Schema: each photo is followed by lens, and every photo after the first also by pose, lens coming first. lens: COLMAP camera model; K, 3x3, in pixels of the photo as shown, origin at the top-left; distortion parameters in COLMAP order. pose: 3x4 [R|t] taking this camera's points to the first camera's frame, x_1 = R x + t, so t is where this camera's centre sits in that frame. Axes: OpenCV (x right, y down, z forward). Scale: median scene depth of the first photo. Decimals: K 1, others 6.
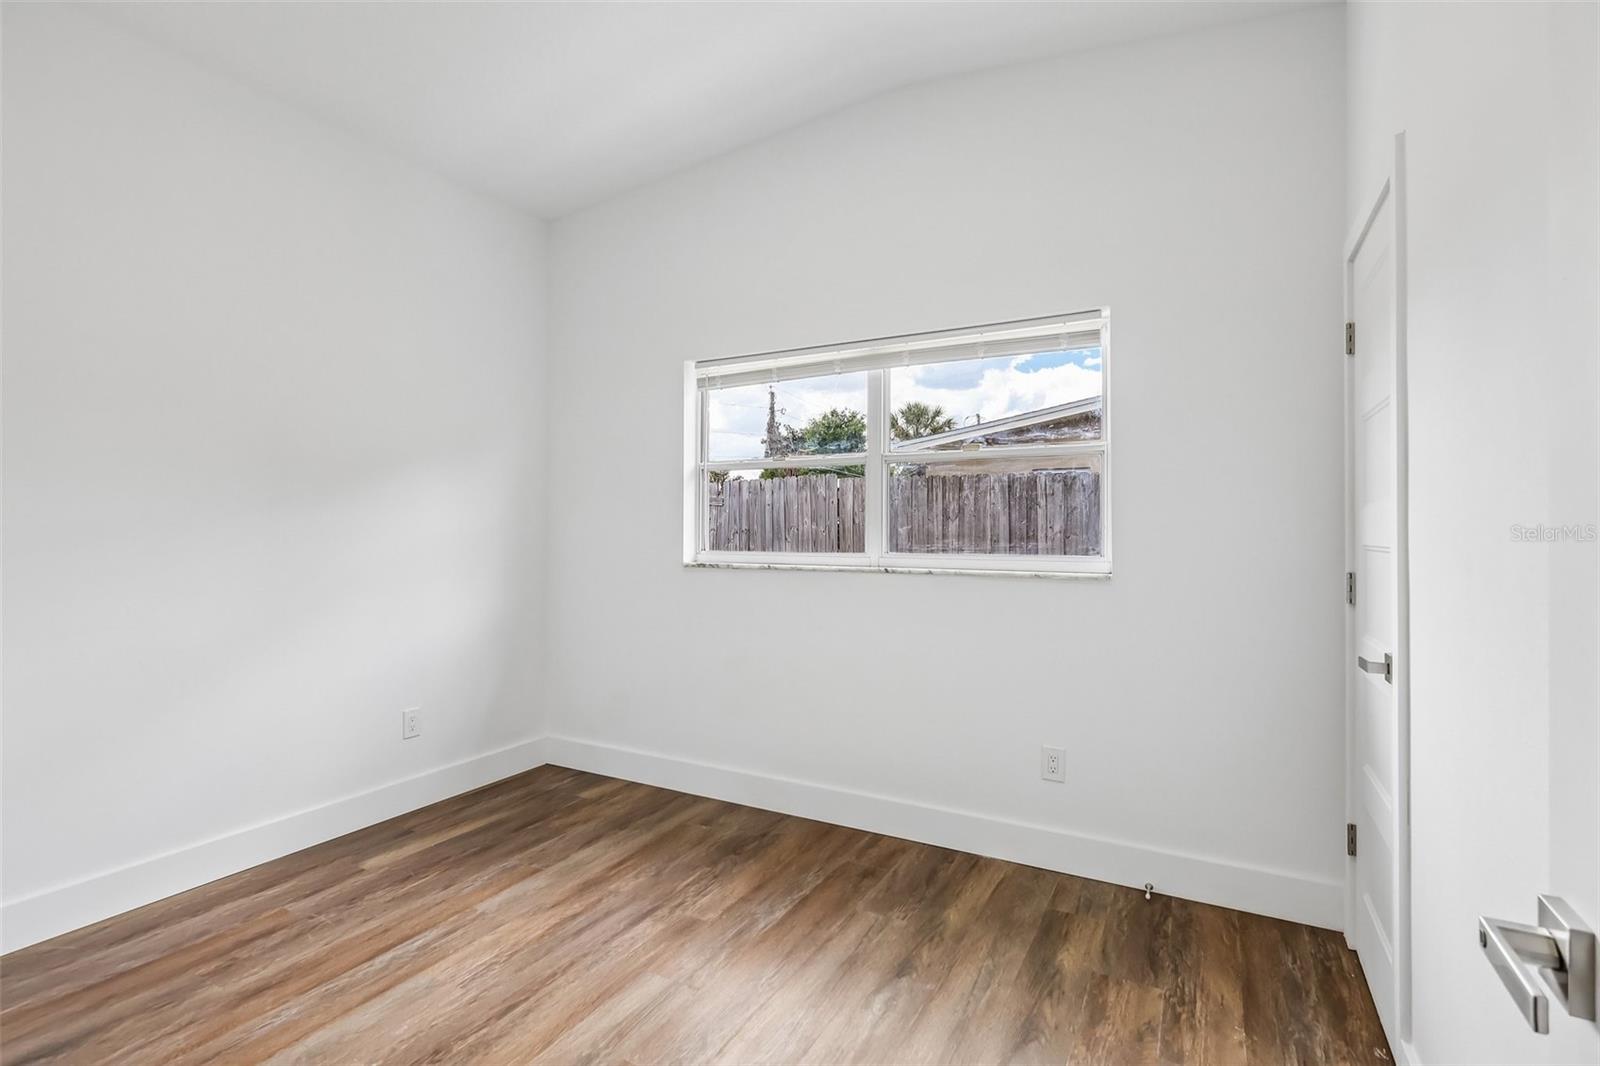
lens RADIAL K [[748.2, 0, 802.4], [0, 748.2, 529.2], [0, 0, 1]] dist [-0.004349, 0.003170]
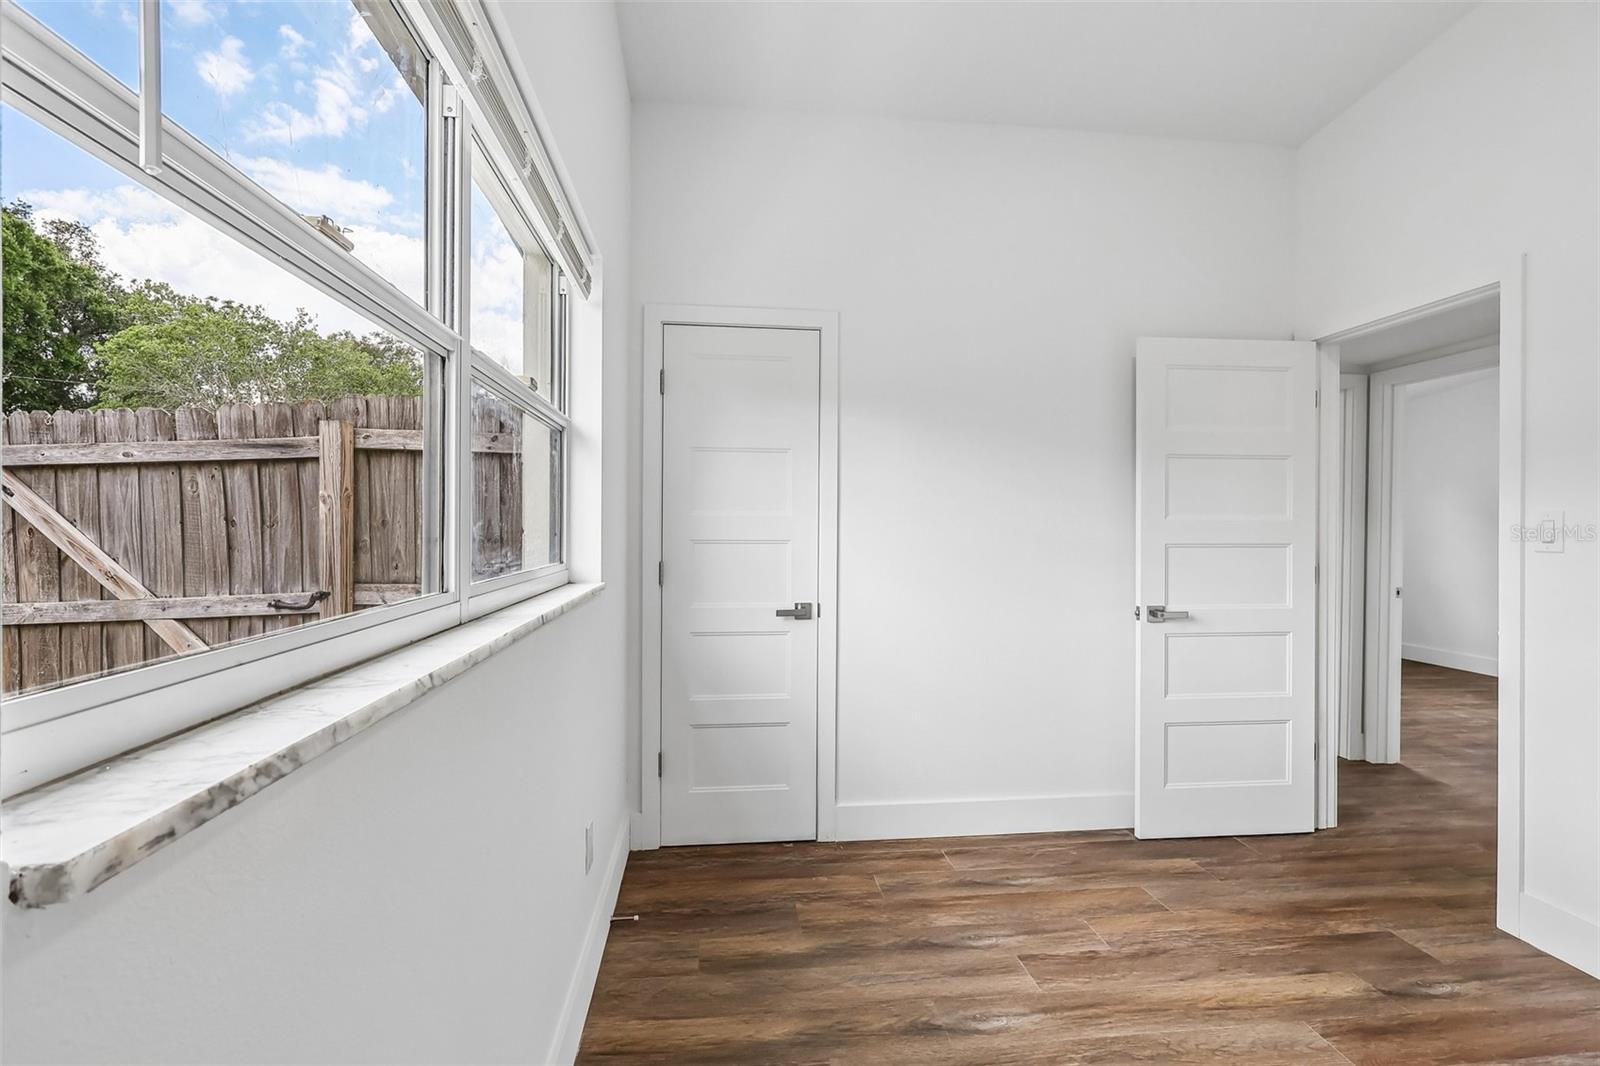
lens RADIAL K [[748.2, 0, 797.8], [0, 748.2, 534.9], [0, 0, 1]] dist [-0.004349, 0.003170]
pose [[-0.573985, -0.017063, 0.818688, -0.511293], [-0.016361, 0.999822, 0.009367, -0.005304], [-0.818702, -0.008018, -0.574162, 1.682898]]
